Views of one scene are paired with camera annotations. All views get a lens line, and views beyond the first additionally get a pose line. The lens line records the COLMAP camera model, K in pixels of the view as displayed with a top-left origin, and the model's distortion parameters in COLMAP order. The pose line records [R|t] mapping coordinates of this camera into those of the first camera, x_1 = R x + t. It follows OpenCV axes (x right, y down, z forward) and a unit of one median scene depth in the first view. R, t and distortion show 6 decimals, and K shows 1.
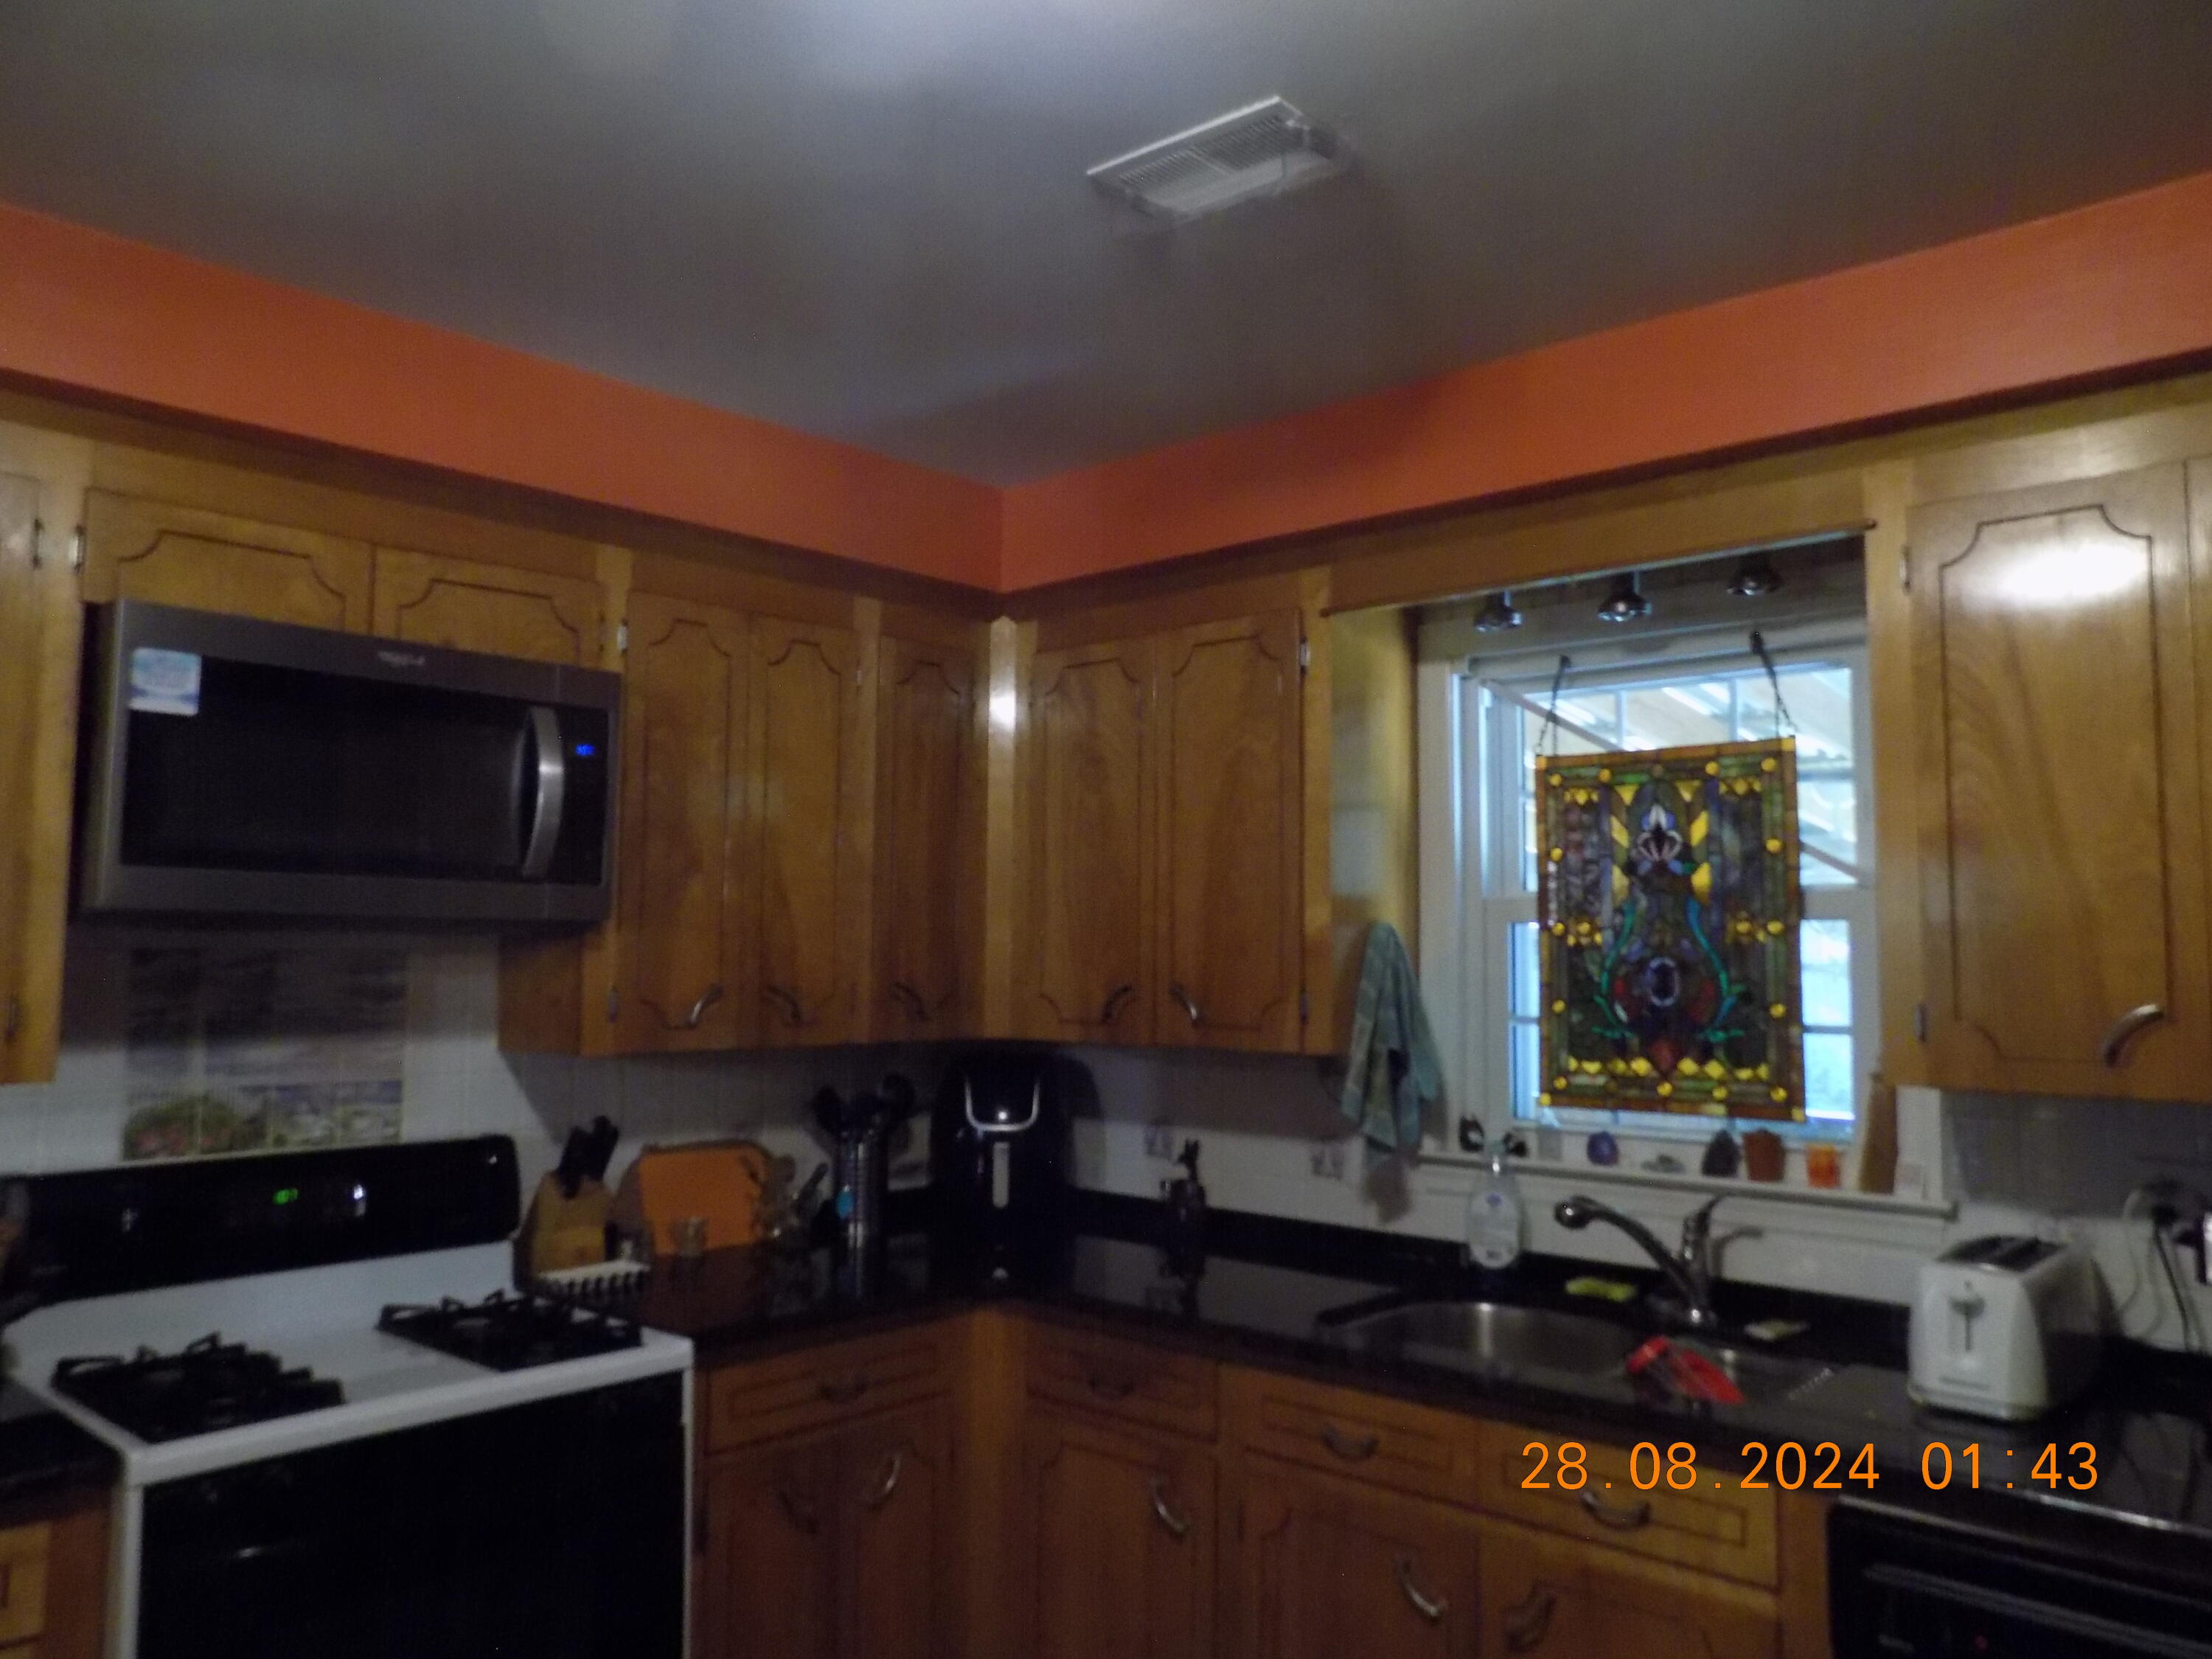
lens RADIAL K [[1648.8, 0, 1106.0], [0, 1648.8, 829.5], [0, 0, 1]] dist [0.009273, 0.003230]
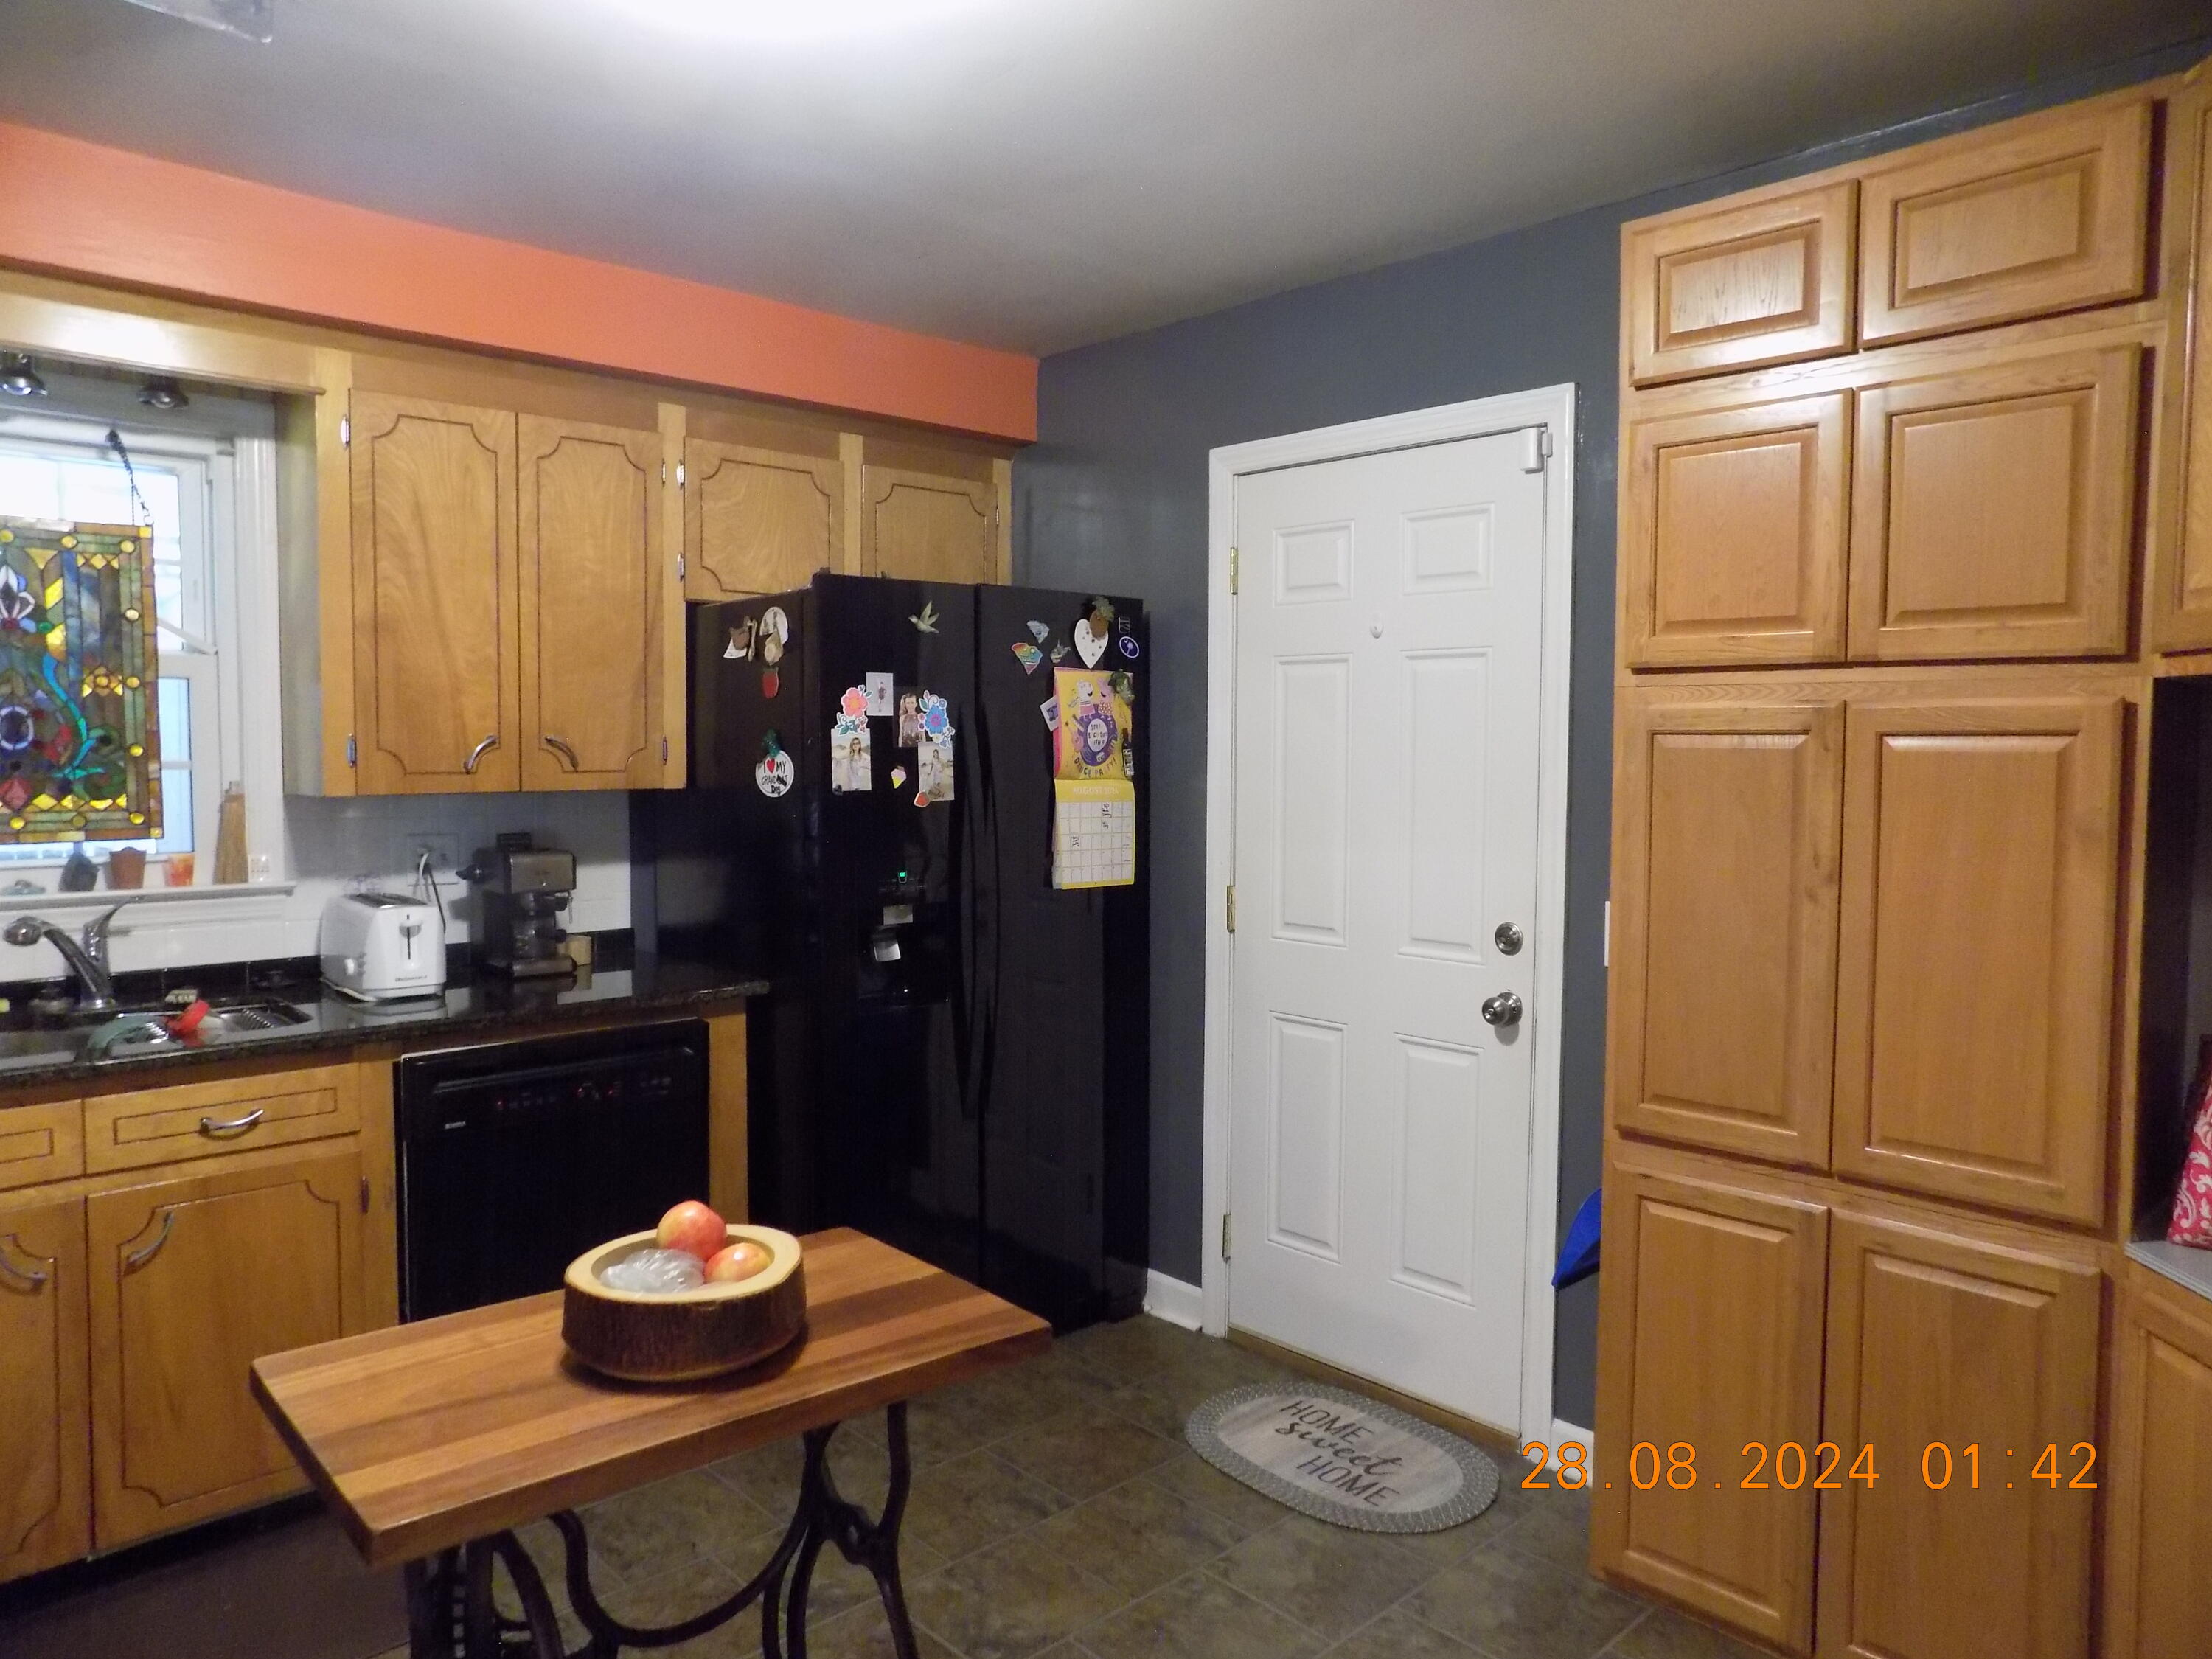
lens RADIAL K [[1488.1, 0, 1112.6], [0, 1488.1, 816.3], [0, 0, 1]] dist [-0.078457, 0.074320]
pose [[0.073711, -0.052072, 0.995919, -0.611880], [-0.075359, 0.995490, 0.057628, 0.040780], [-0.994428, -0.079300, 0.069454, 0.198739]]
